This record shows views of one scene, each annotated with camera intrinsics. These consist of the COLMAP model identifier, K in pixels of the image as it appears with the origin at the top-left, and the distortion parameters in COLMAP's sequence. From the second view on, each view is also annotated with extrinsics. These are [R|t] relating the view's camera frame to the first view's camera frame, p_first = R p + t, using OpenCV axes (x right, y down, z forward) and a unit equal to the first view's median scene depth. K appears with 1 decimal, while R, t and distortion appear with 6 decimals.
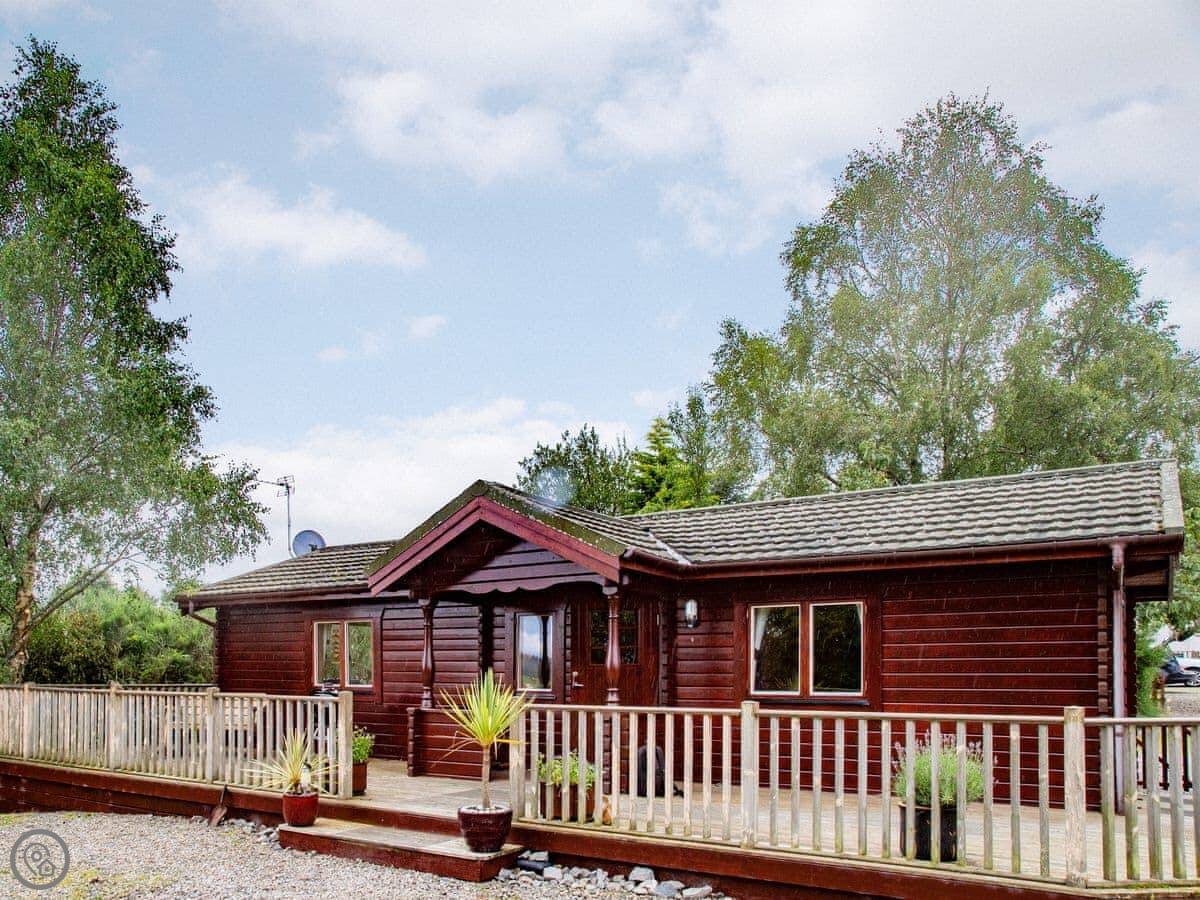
lens RADIAL K [[900.8, 0, 600.0], [0, 900.8, 450.0], [0, 0, 1]] dist [-0.067100, 0.003710]
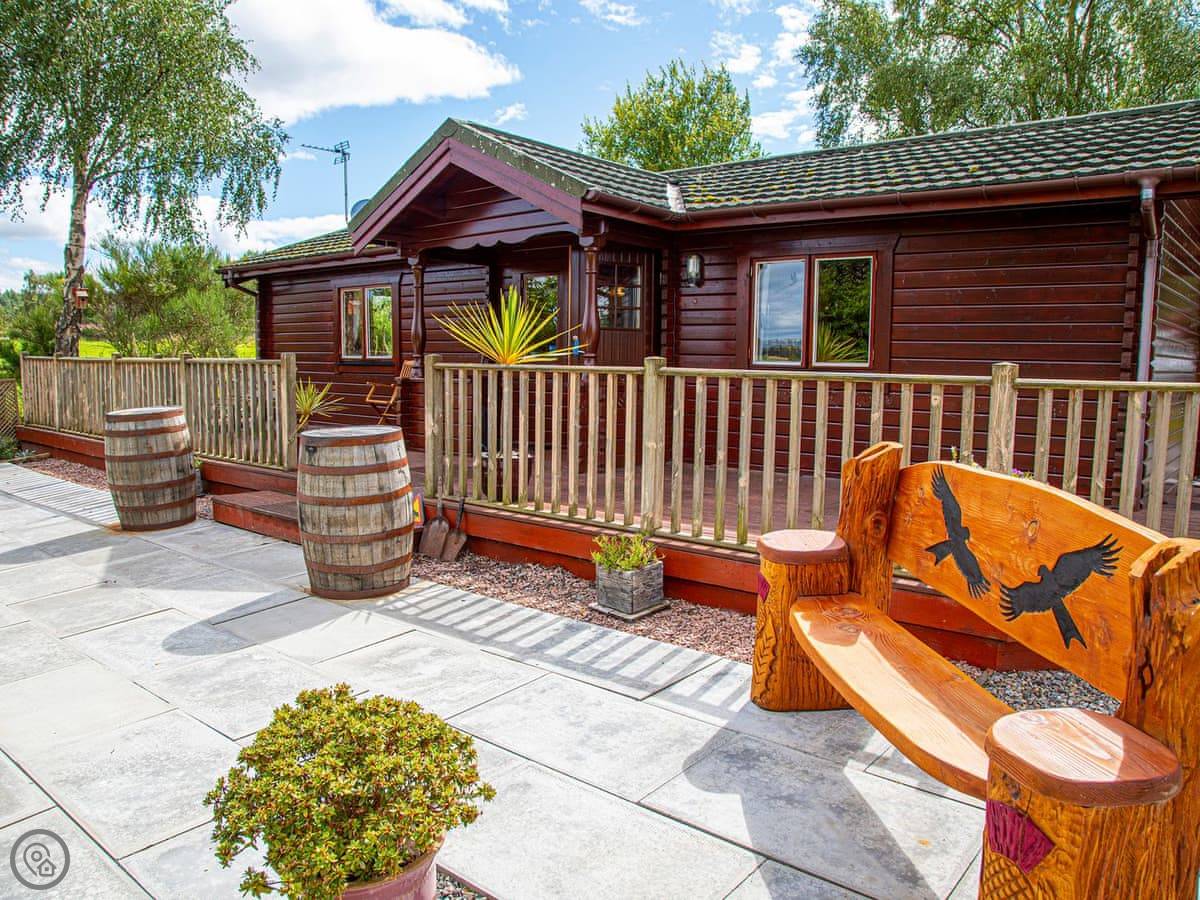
lens RADIAL K [[902.6, 0, 600.0], [0, 902.6, 450.0], [0, 0, 1]] dist [0.009350, -0.003763]
pose [[0.995761, 0.012181, -0.091164, 0.094387], [0.020654, 0.936263, 0.350694, 0.031388], [0.089626, -0.351090, 0.932042, 0.085601]]
